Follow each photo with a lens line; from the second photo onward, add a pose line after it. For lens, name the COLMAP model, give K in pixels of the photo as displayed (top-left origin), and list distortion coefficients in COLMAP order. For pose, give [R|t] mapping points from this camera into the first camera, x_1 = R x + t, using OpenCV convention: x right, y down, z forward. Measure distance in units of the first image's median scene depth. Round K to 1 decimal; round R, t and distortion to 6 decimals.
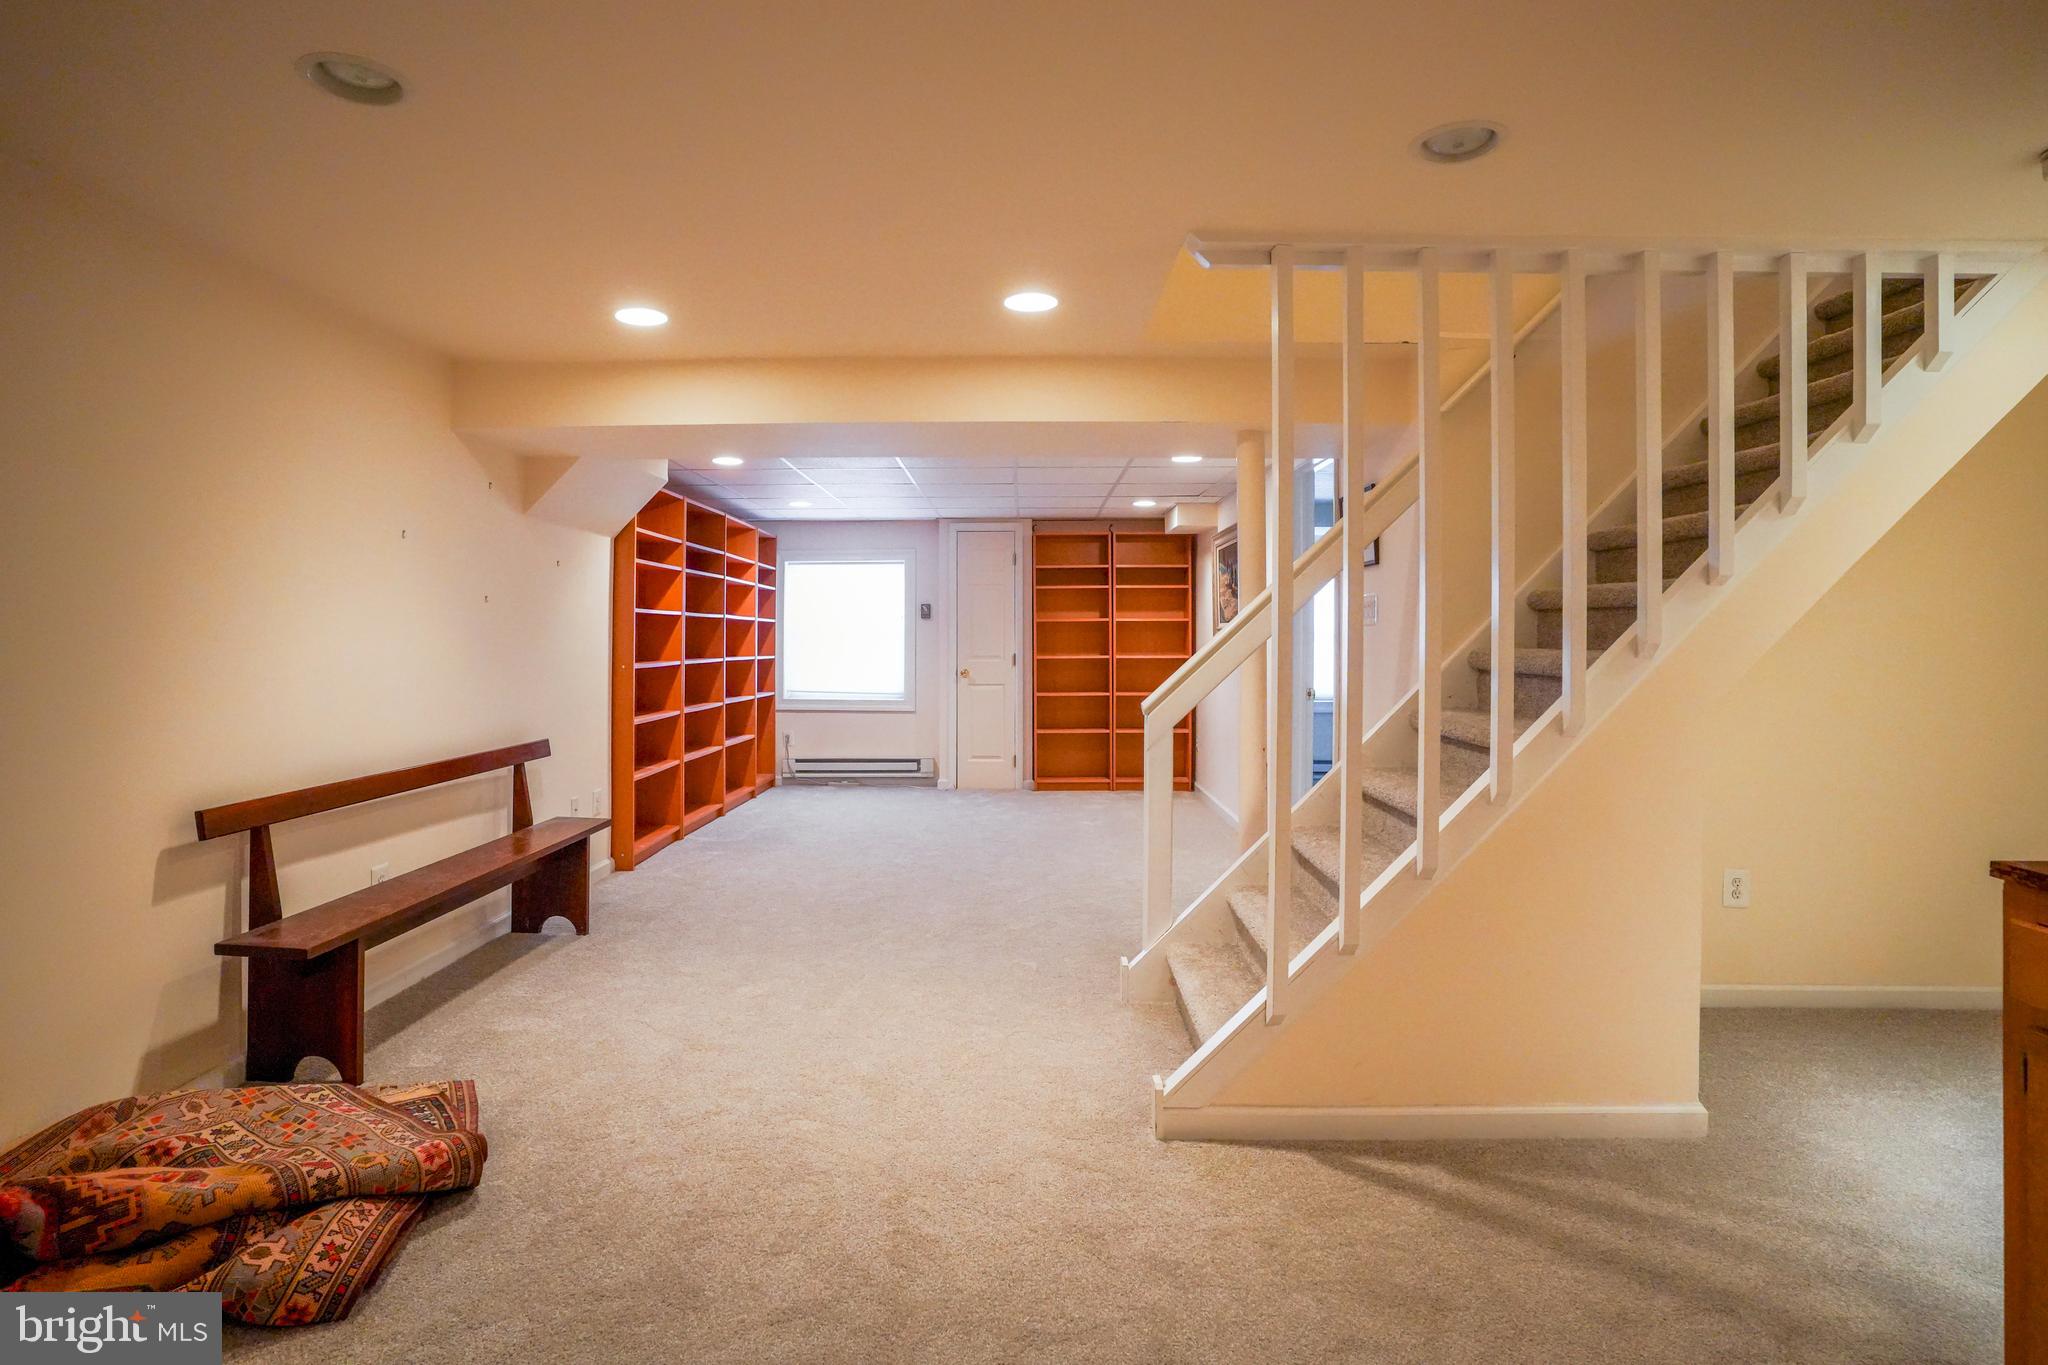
lens RADIAL K [[1005.9, 0, 1013.5], [0, 1005.9, 639.9], [0, 0, 1]] dist [-0.063071, 0.011472]
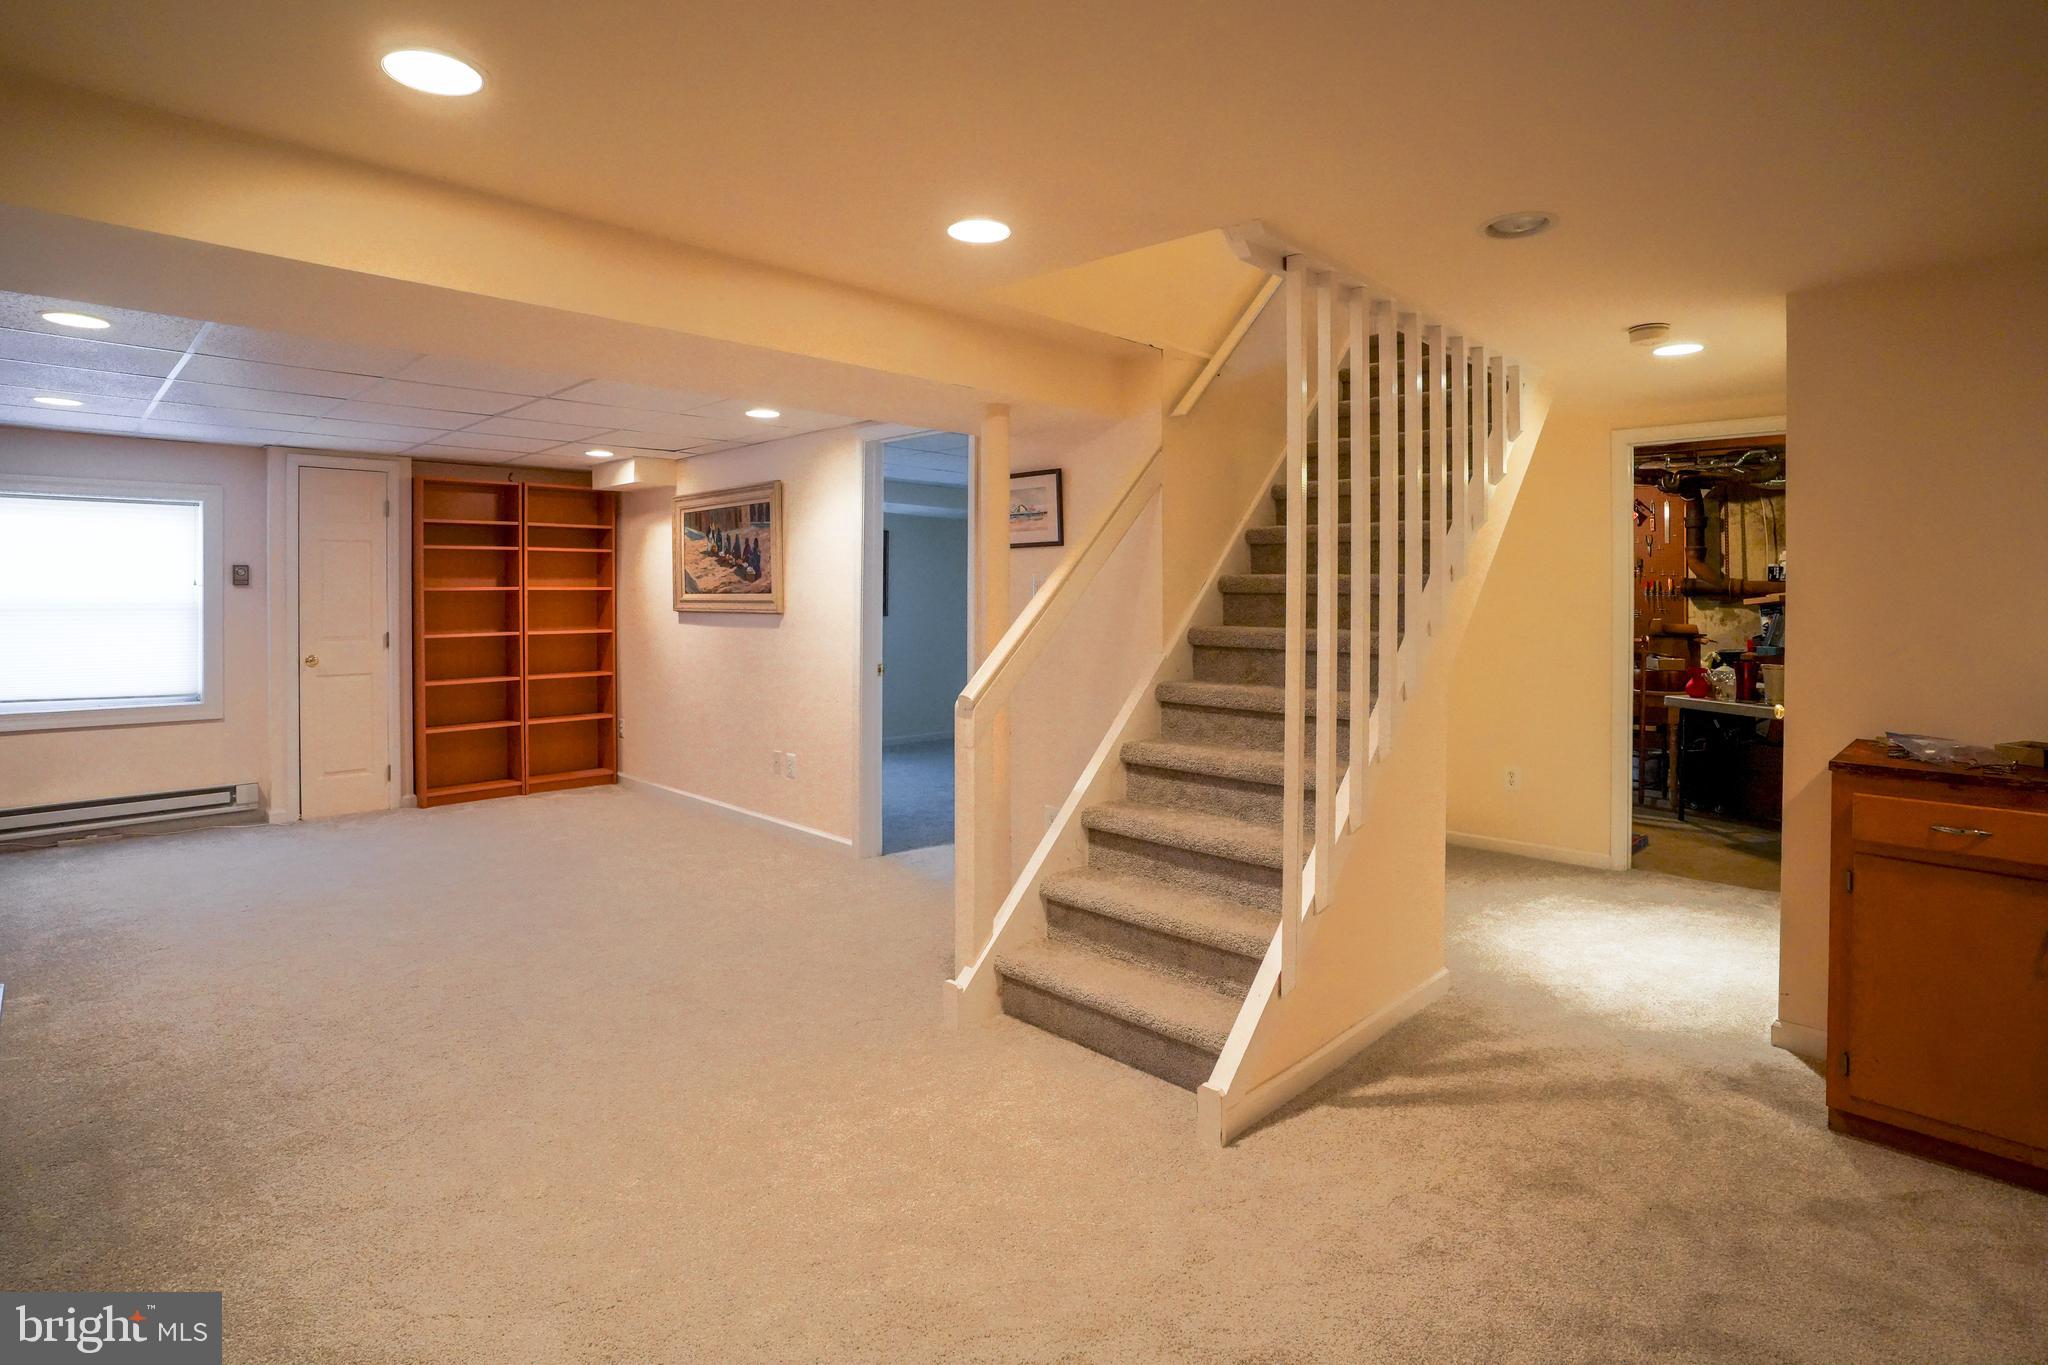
lens RADIAL K [[1005.9, 0, 994.5], [0, 1005.9, 615.0], [0, 0, 1]] dist [-0.063071, 0.011472]
pose [[0.695658, -0.016402, 0.718186, -0.216293], [0.003973, 0.999812, 0.018985, -0.012210], [-0.718362, -0.010354, 0.695592, 0.152175]]
